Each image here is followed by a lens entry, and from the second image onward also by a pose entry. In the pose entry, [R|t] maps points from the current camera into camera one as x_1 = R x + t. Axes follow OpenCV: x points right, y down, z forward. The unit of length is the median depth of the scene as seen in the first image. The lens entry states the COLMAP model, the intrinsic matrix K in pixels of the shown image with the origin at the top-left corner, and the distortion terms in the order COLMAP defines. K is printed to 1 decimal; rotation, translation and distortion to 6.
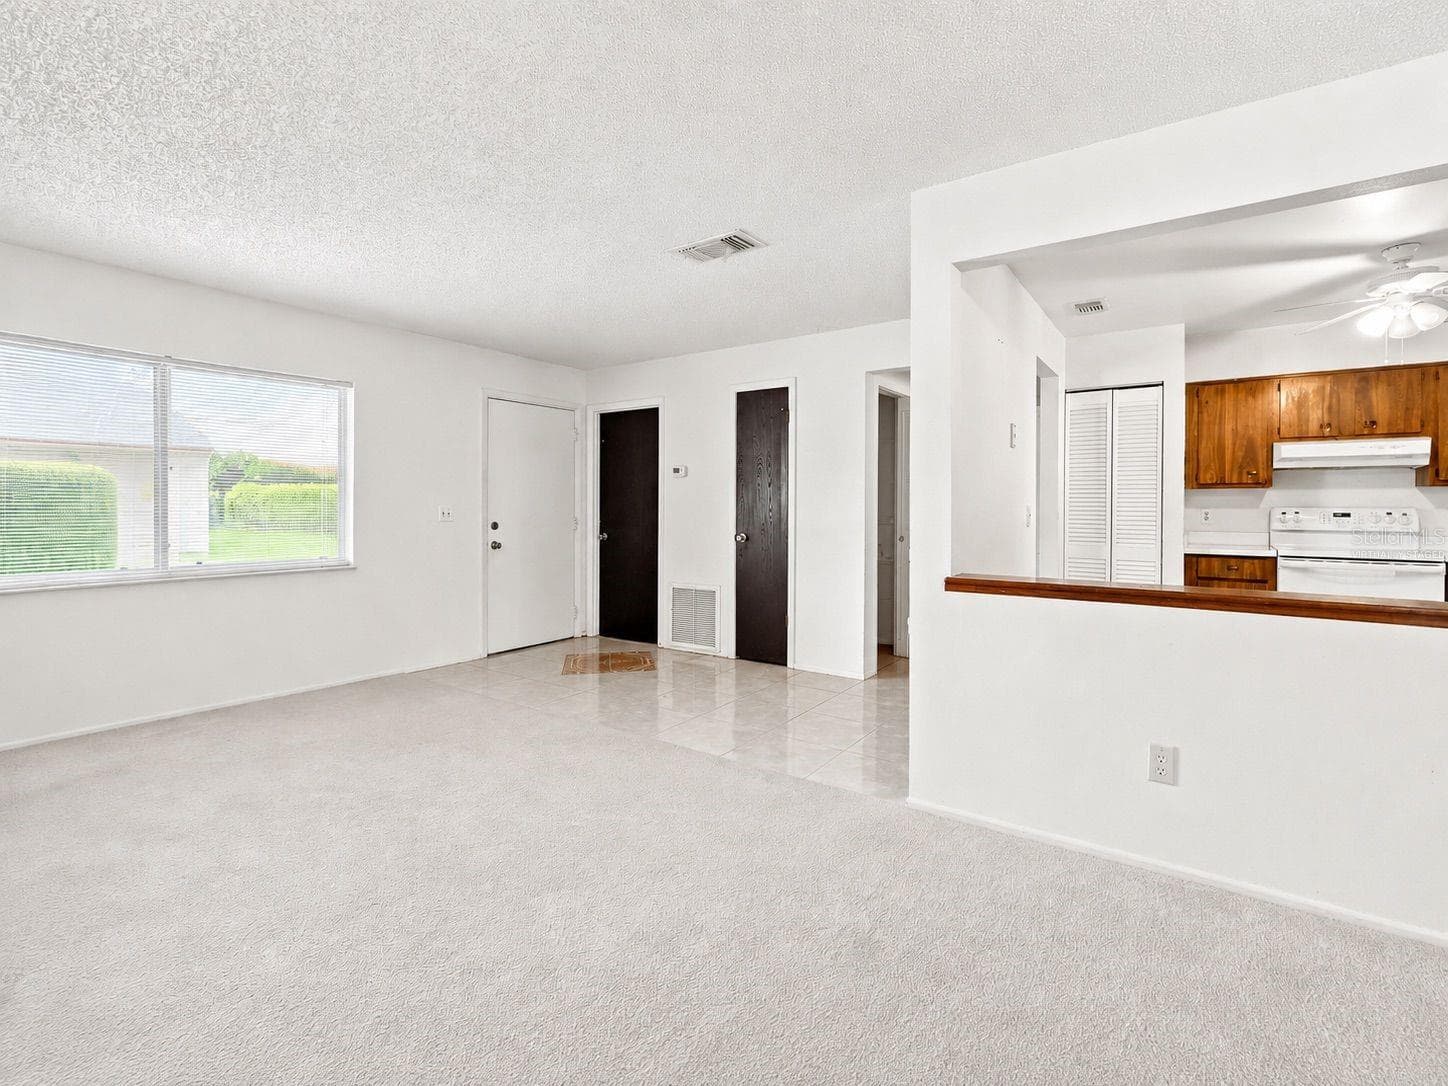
lens RADIAL K [[675.7, 0, 722.7], [0, 675.7, 531.3], [0, 0, 1]] dist [0.000685, 0.000159]
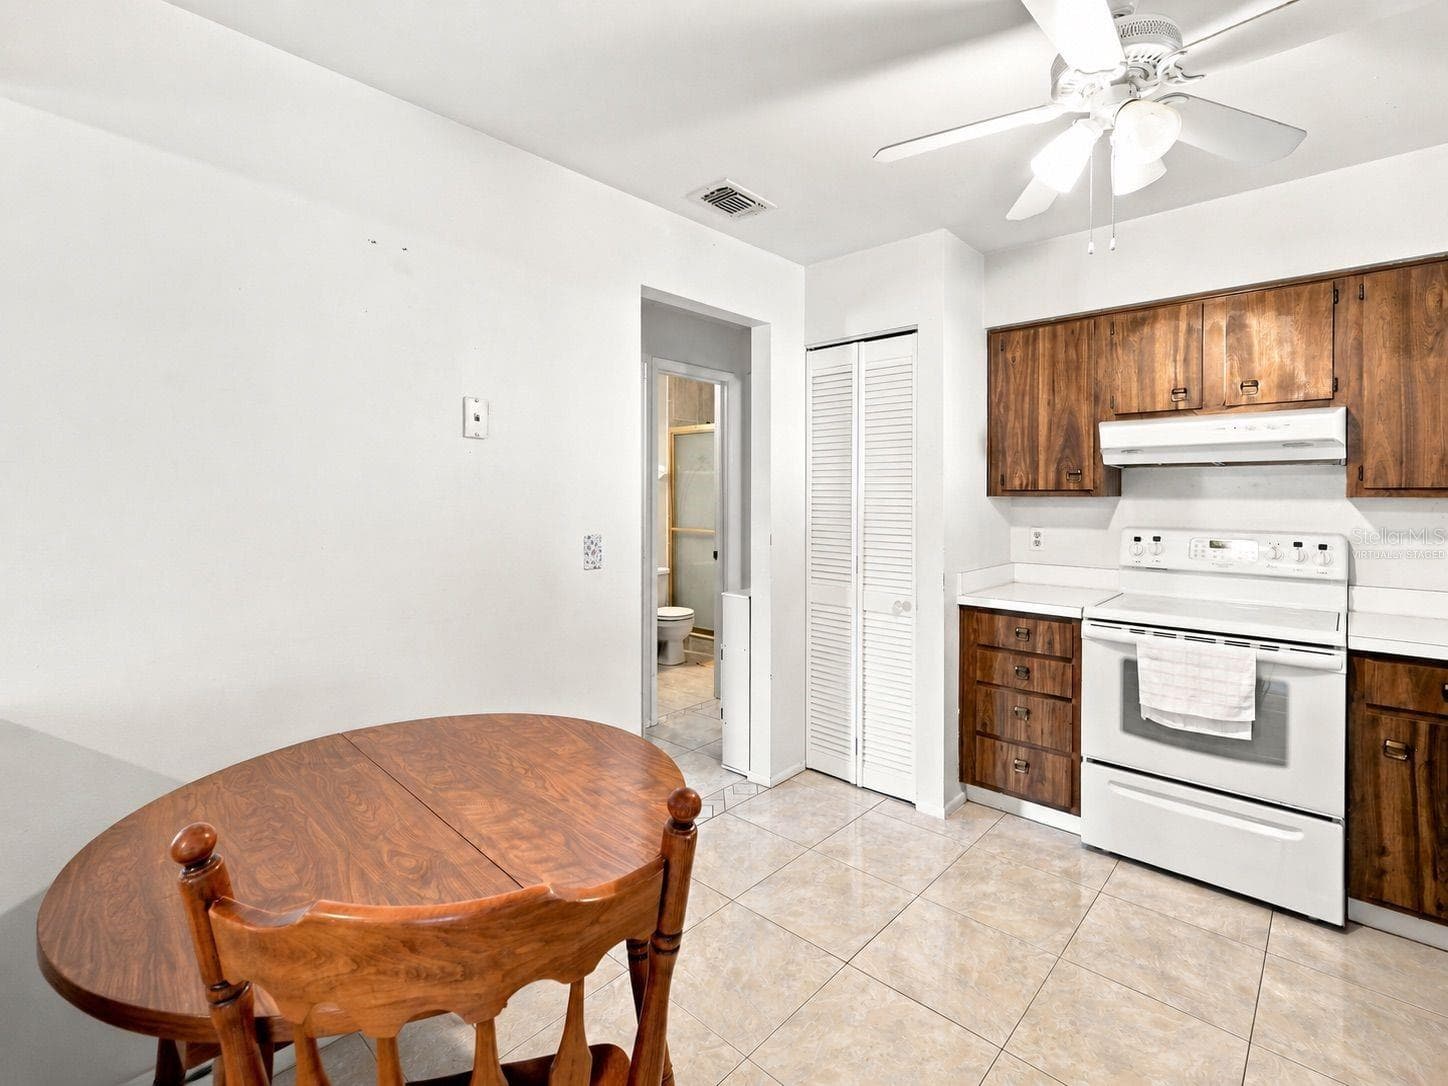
lens RADIAL K [[705.5, 0, 725.1], [0, 705.5, 515.7], [0, 0, 1]] dist [-0.000815, 0.000051]
pose [[0.993798, 0.005143, -0.111086, 0.499282], [-0.006480, 0.999911, -0.011679, -0.035285], [0.111016, 0.012326, 0.993742, 0.313254]]
